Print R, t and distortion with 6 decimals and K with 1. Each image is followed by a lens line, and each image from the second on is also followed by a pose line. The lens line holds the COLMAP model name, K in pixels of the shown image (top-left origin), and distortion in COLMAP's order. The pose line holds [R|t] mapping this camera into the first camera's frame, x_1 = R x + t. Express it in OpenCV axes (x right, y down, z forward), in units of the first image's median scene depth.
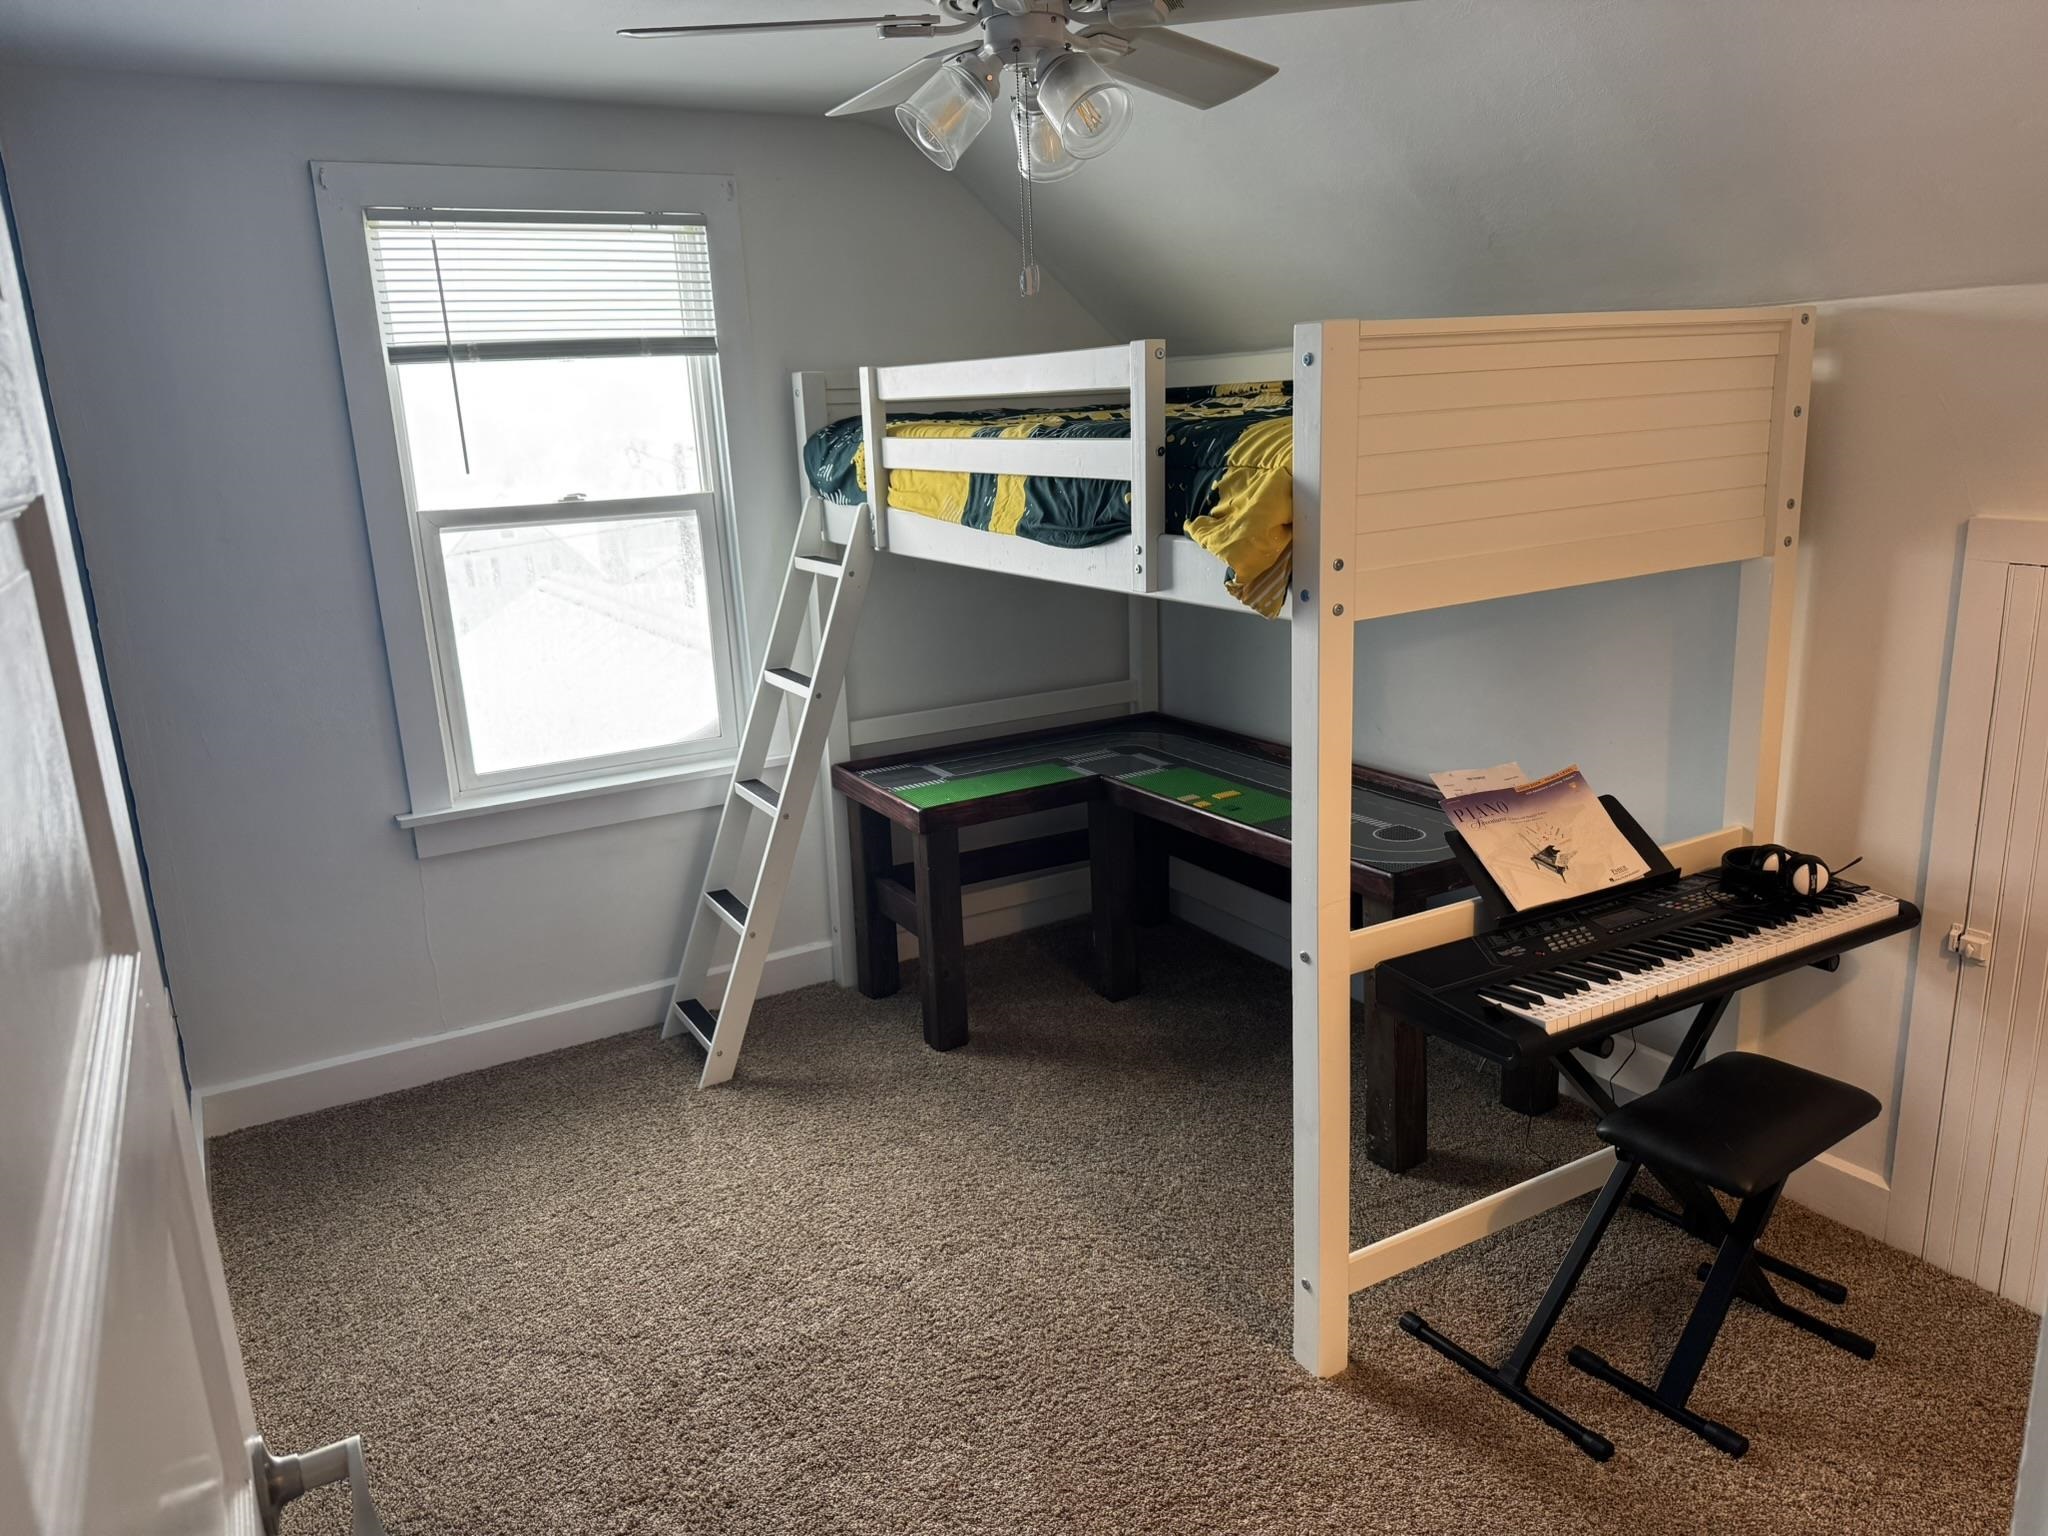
lens RADIAL K [[1442.6, 0, 1028.0], [0, 1442.6, 773.1], [0, 0, 1]] dist [0.061803, -0.076515]
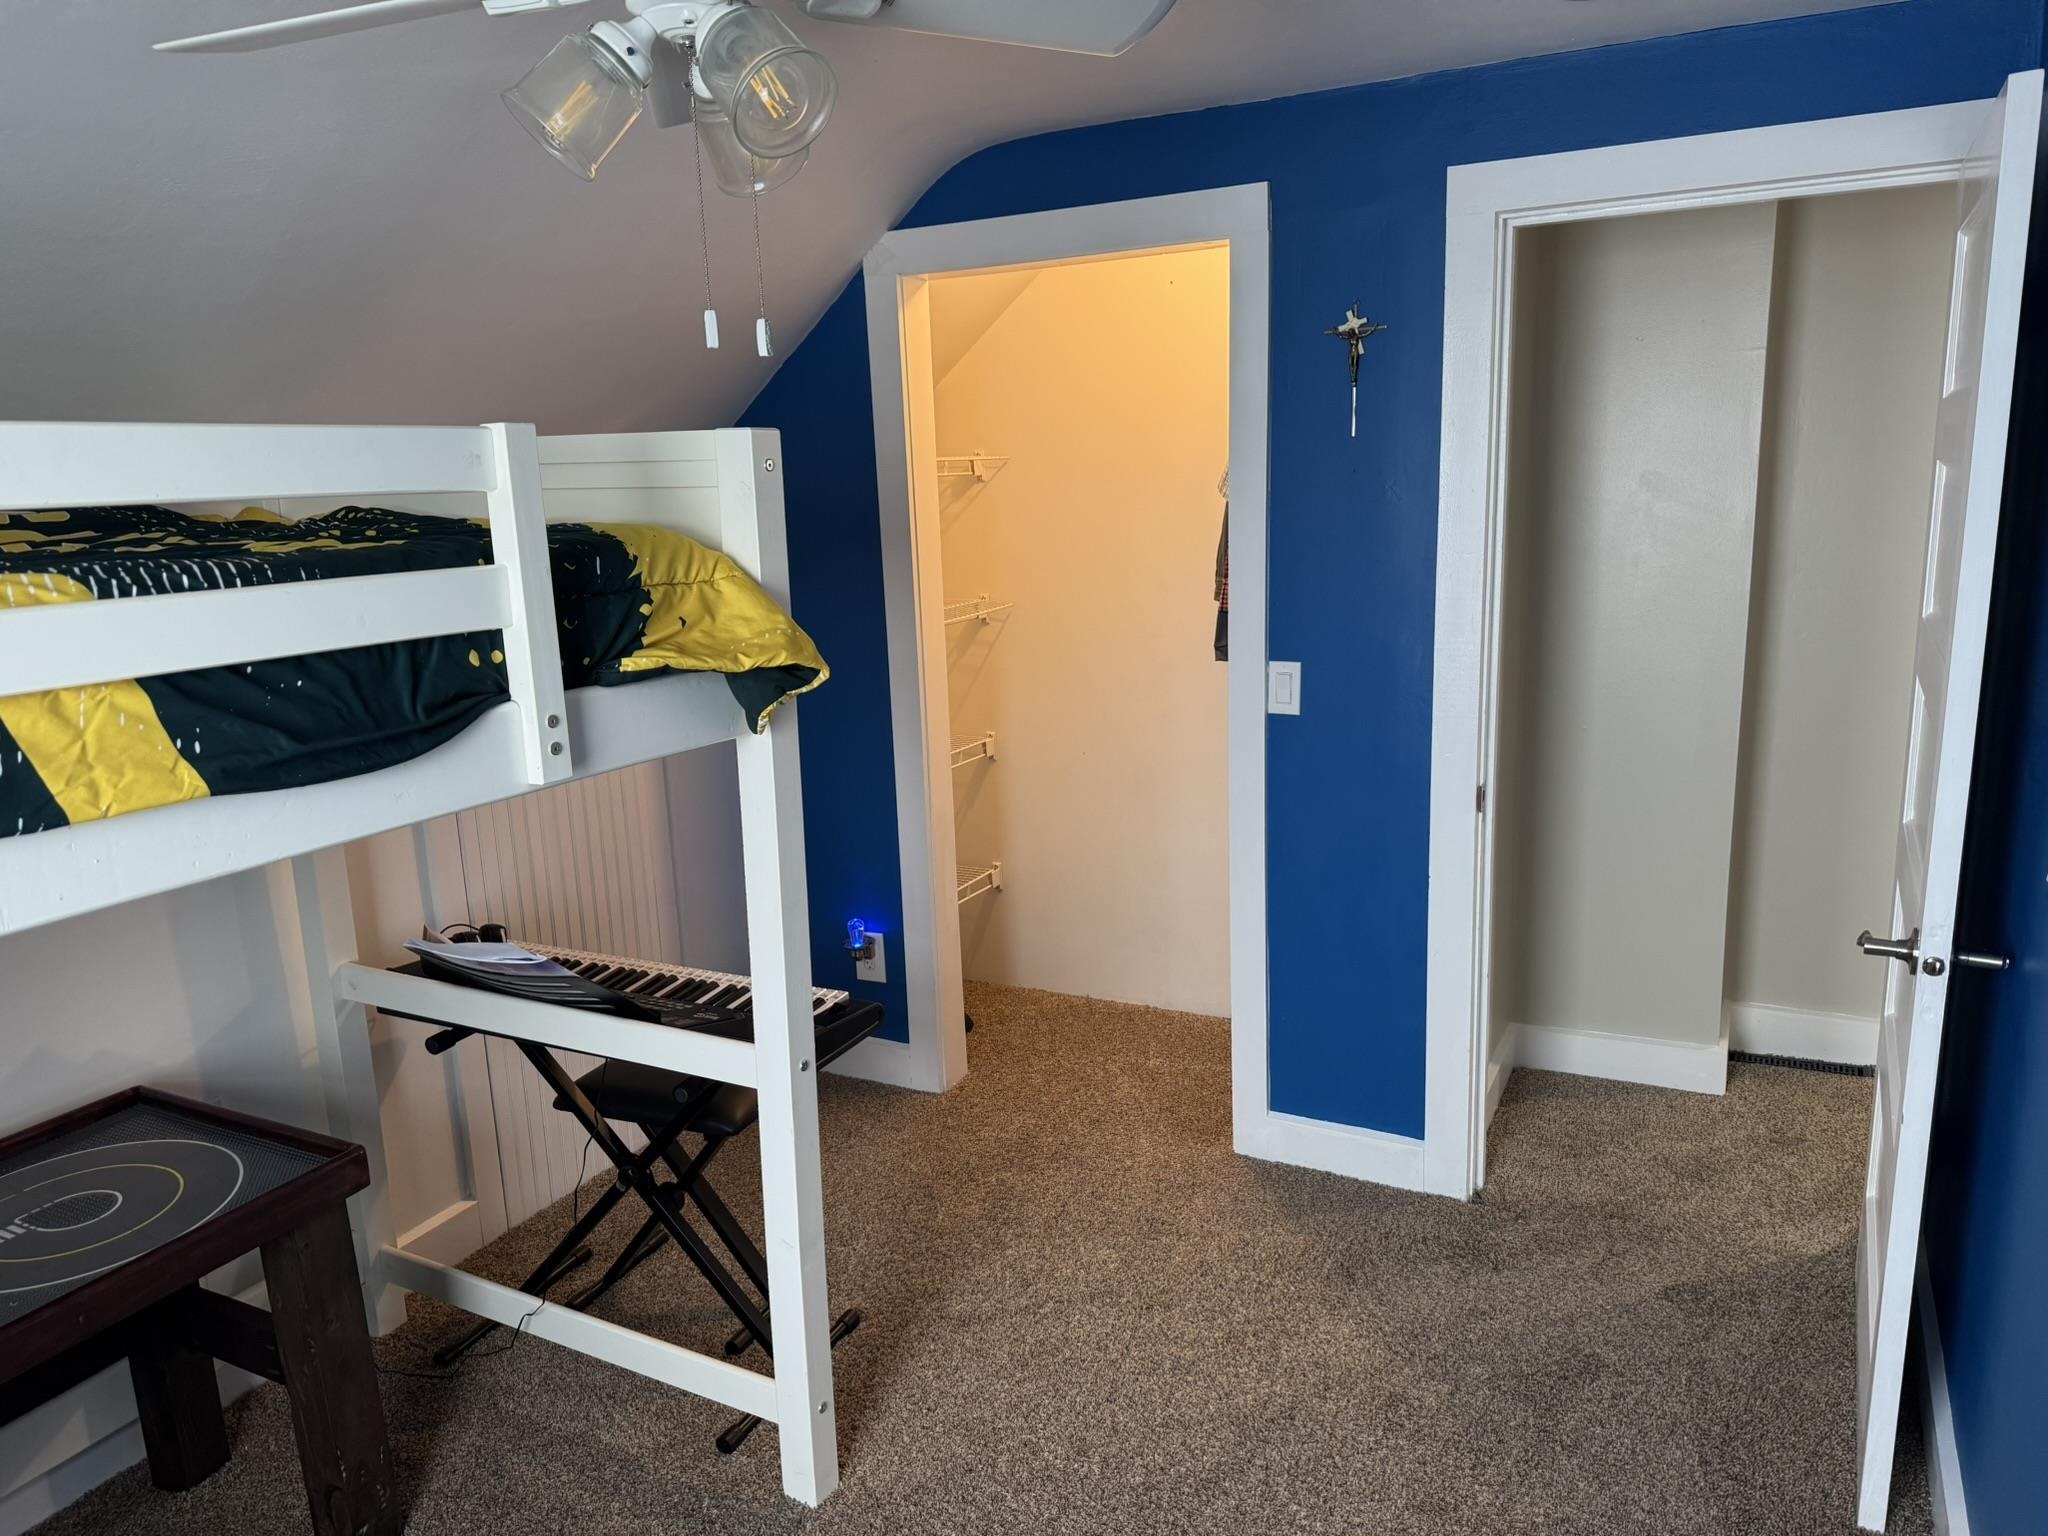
lens RADIAL K [[1442.6, 0, 1028.0], [0, 1442.6, 773.1], [0, 0, 1]] dist [0.061803, -0.076515]
pose [[-0.536992, -0.114772, 0.835744, -0.617695], [0.264905, 0.917646, 0.296229, -0.273823], [-0.800915, 0.380465, -0.462364, 1.137601]]
